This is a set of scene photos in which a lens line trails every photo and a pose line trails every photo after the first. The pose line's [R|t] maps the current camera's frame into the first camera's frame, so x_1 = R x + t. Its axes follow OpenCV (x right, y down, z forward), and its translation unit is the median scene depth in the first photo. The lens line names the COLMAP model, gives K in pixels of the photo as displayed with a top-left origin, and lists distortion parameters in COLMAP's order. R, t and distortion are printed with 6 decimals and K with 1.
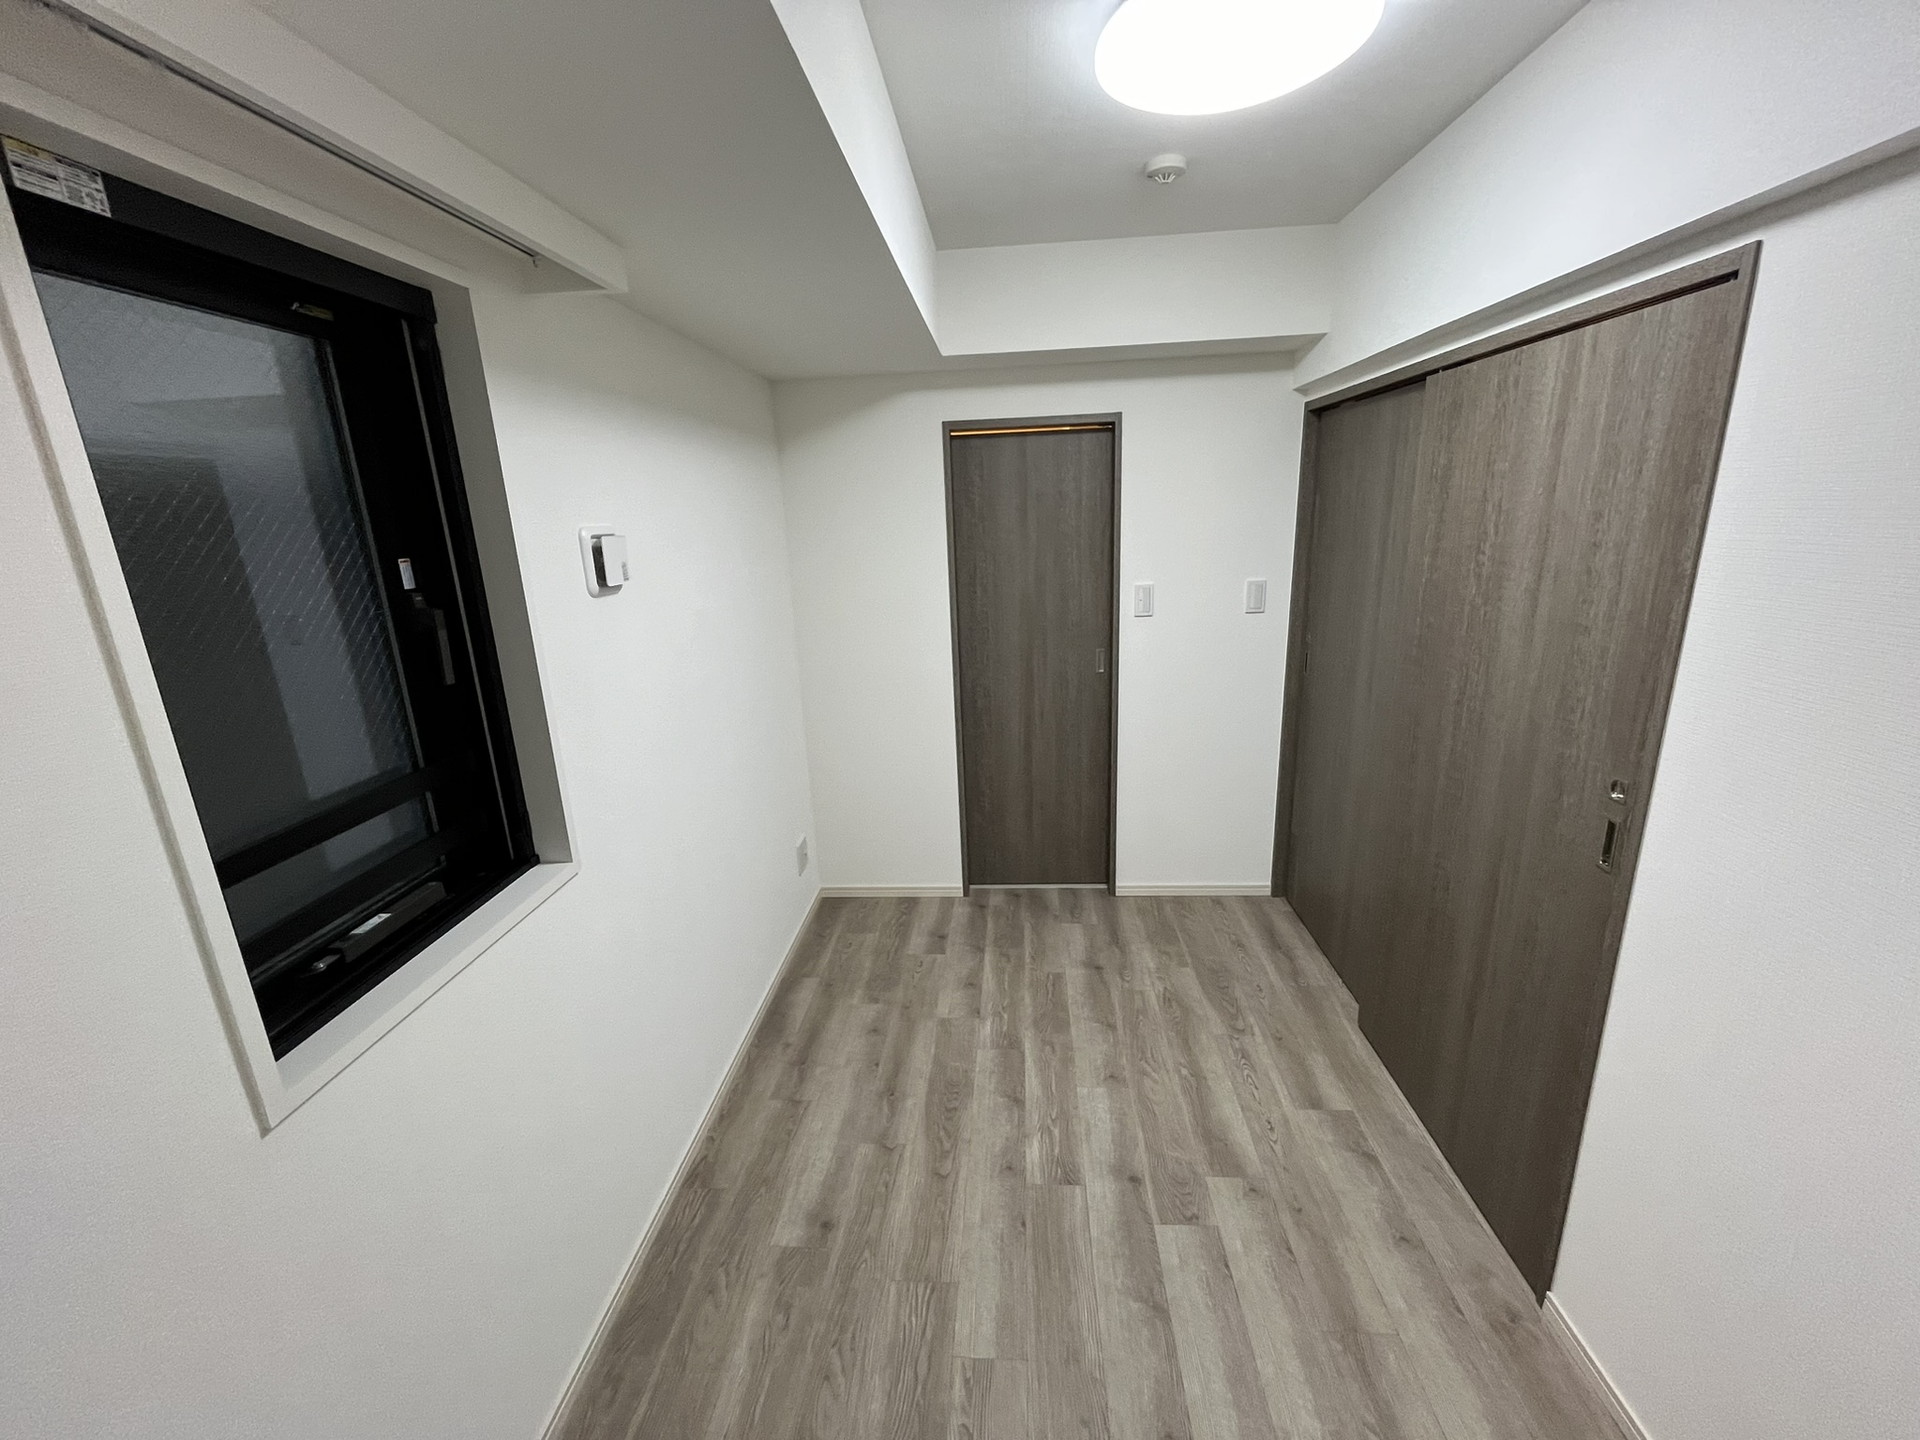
lens RADIAL K [[782.4, 0, 958.9], [0, 782.4, 717.4], [0, 0, 1]] dist [-0.004065, -0.000184]
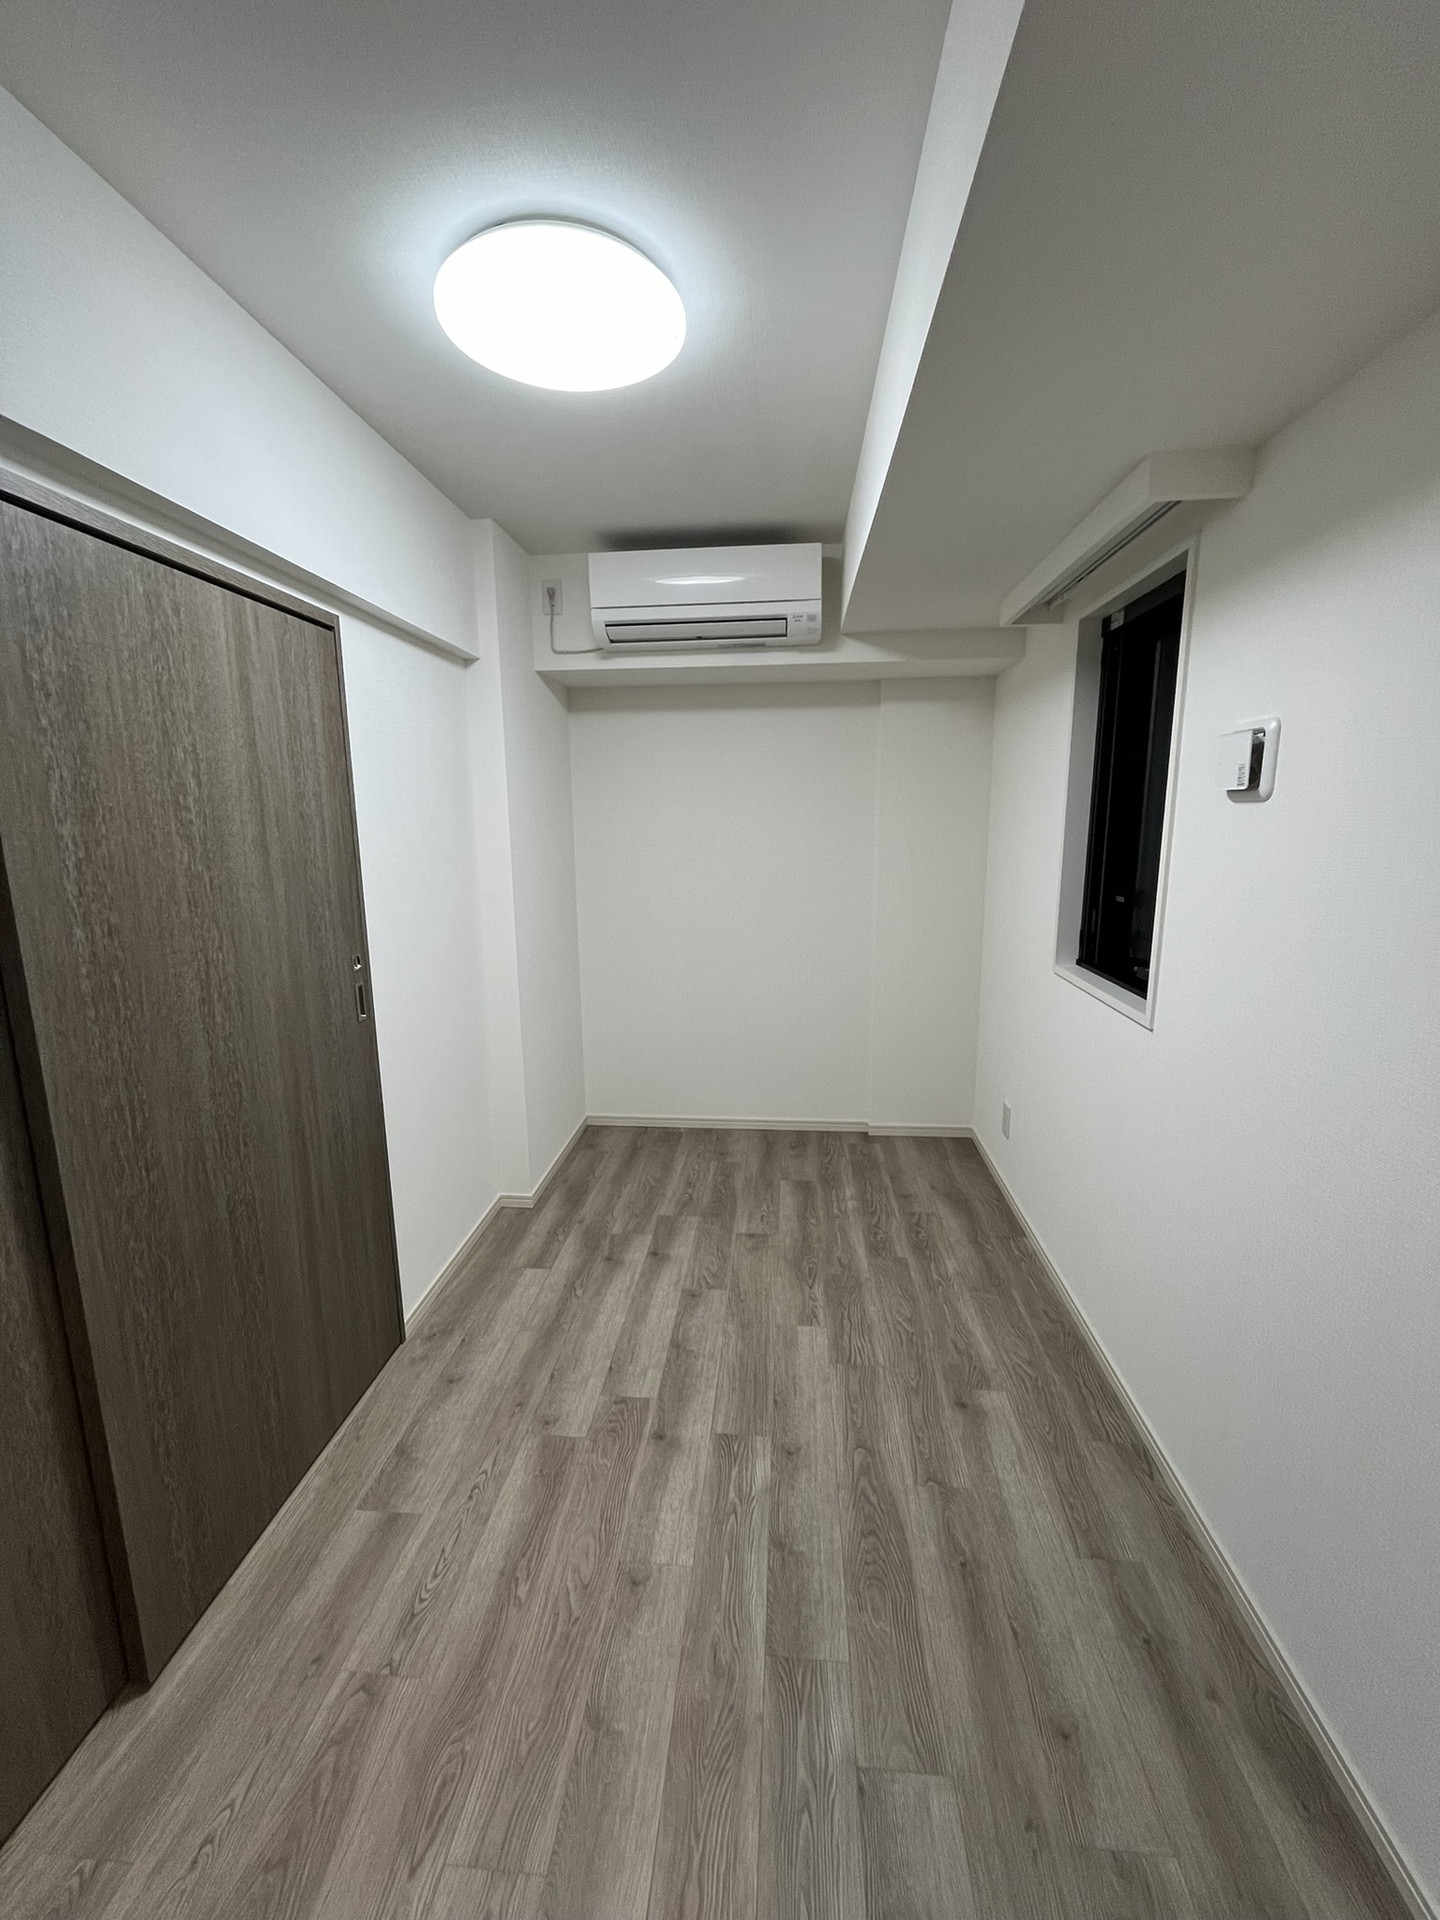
lens RADIAL K [[782.4, 0, 719.1], [0, 782.4, 960.4], [0, 0, 1]] dist [-0.004065, -0.000184]
pose [[-0.998518, 0.048651, 0.024397, 0.106331], [0.054415, 0.901225, 0.429922, -0.374977], [-0.001071, 0.430613, -0.902536, 1.739892]]
